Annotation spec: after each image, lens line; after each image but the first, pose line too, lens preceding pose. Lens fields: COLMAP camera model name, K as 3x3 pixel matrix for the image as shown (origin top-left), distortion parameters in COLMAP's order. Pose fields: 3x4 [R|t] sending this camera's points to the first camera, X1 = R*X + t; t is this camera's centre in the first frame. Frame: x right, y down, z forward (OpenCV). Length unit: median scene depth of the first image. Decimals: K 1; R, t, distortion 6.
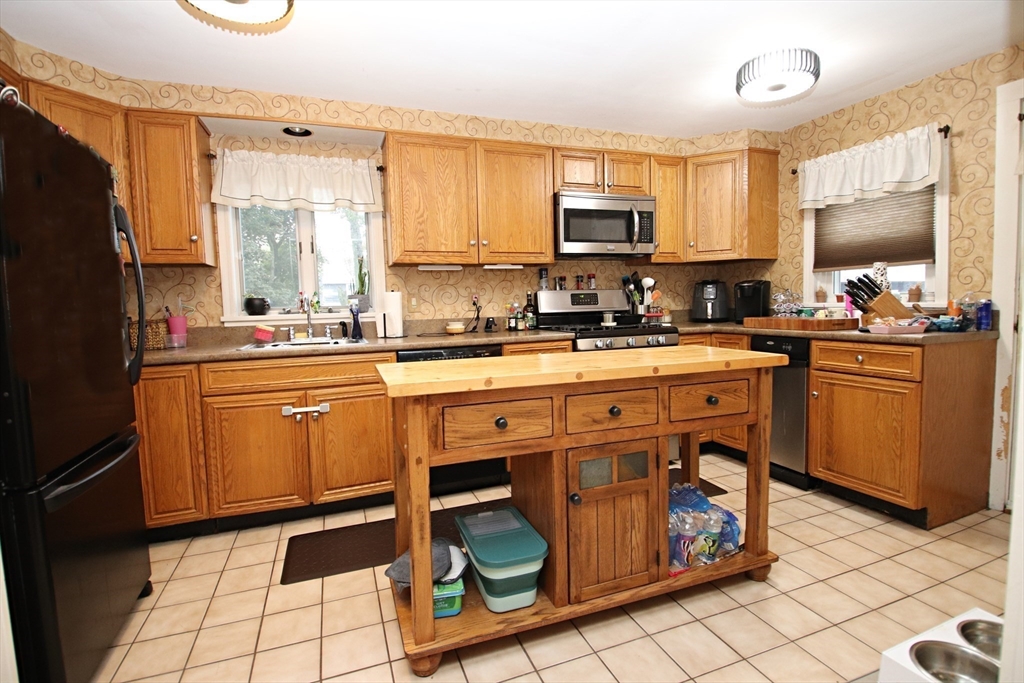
lens RADIAL K [[483.0, 0, 510.0], [0, 483.0, 345.5], [0, 0, 1]] dist [-0.006761, -0.006897]
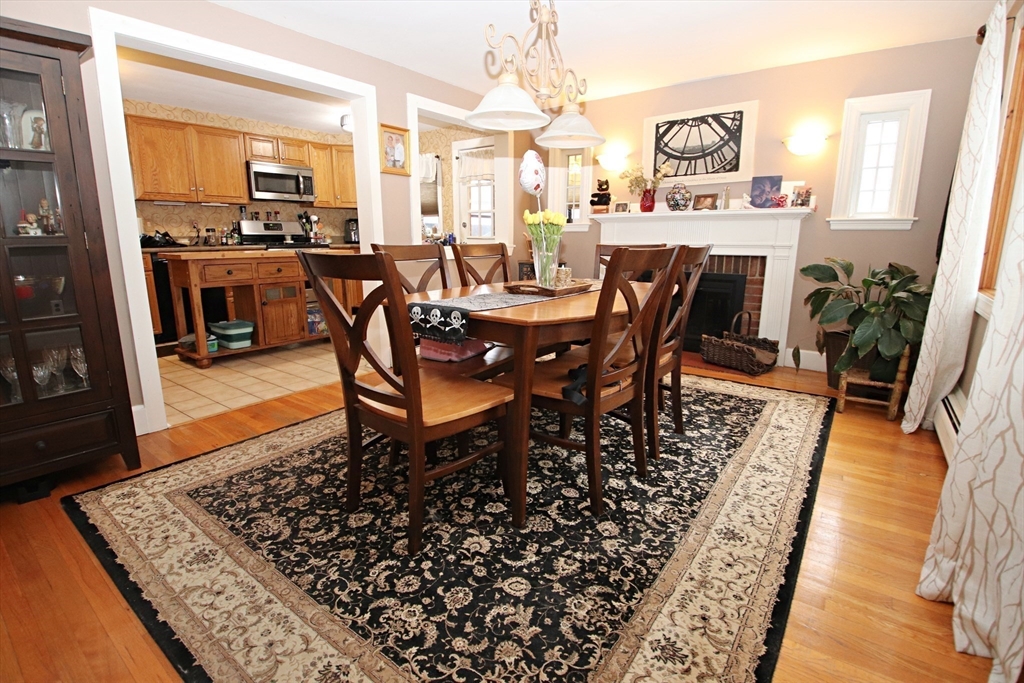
lens RADIAL K [[483.0, 0, 514.2], [0, 483.0, 341.3], [0, 0, 1]] dist [-0.006761, -0.006897]
pose [[0.842967, -0.084973, 0.531212, -0.069271], [0.018511, 0.991444, 0.129217, 0.113294], [-0.537647, -0.099093, 0.837327, -1.031778]]
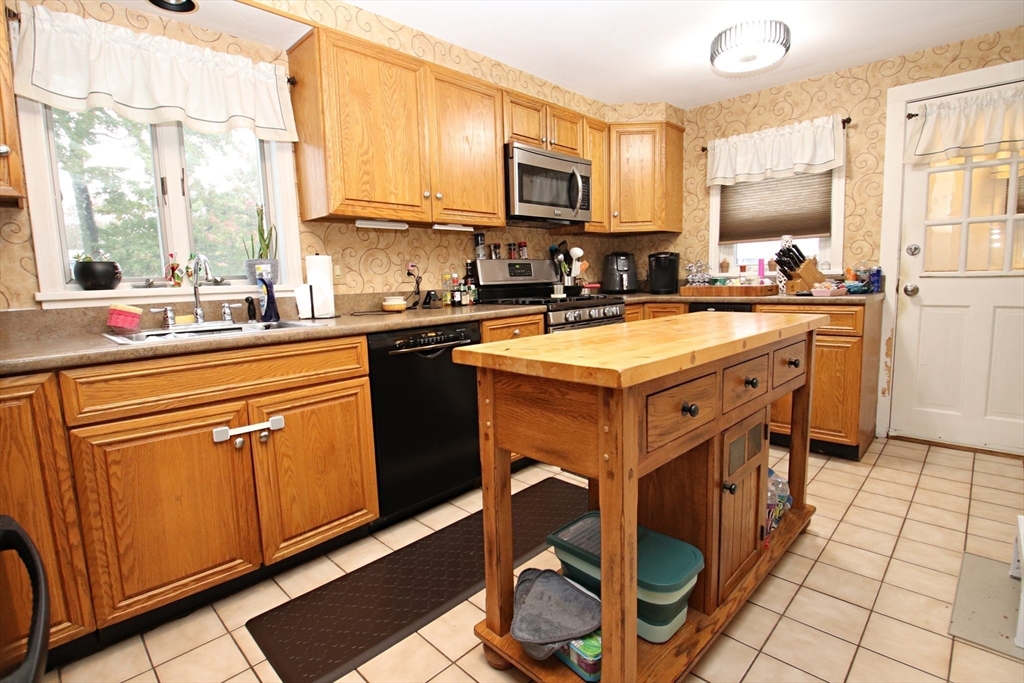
lens RADIAL K [[488.2, 0, 506.5], [0, 488.2, 350.7], [0, 0, 1]] dist [-0.016816, -0.007130]
pose [[0.909396, -0.063979, 0.410982, -0.308284], [0.046078, 0.997513, 0.053327, 0.006532], [-0.413371, -0.029558, 0.910083, 0.213968]]
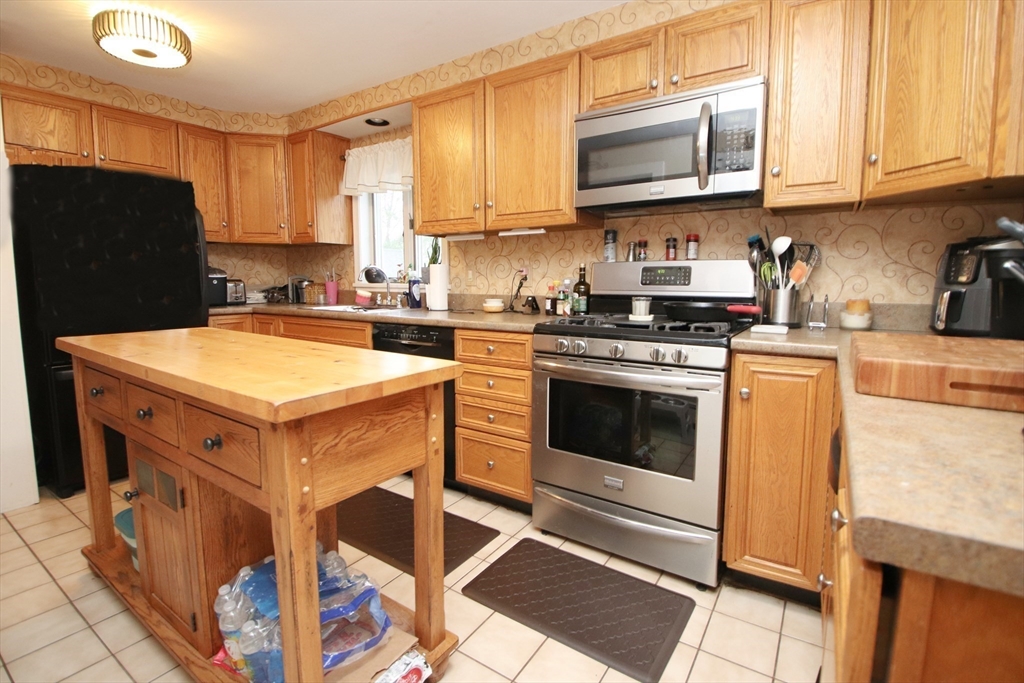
lens RADIAL K [[483.0, 0, 507.6], [0, 483.0, 338.2], [0, 0, 1]] dist [-0.006761, -0.006897]
pose [[0.571617, 0.124610, -0.811003, 0.679097], [-0.091409, 0.991919, 0.087980, -0.063308], [0.815413, 0.023842, 0.578388, 0.572021]]
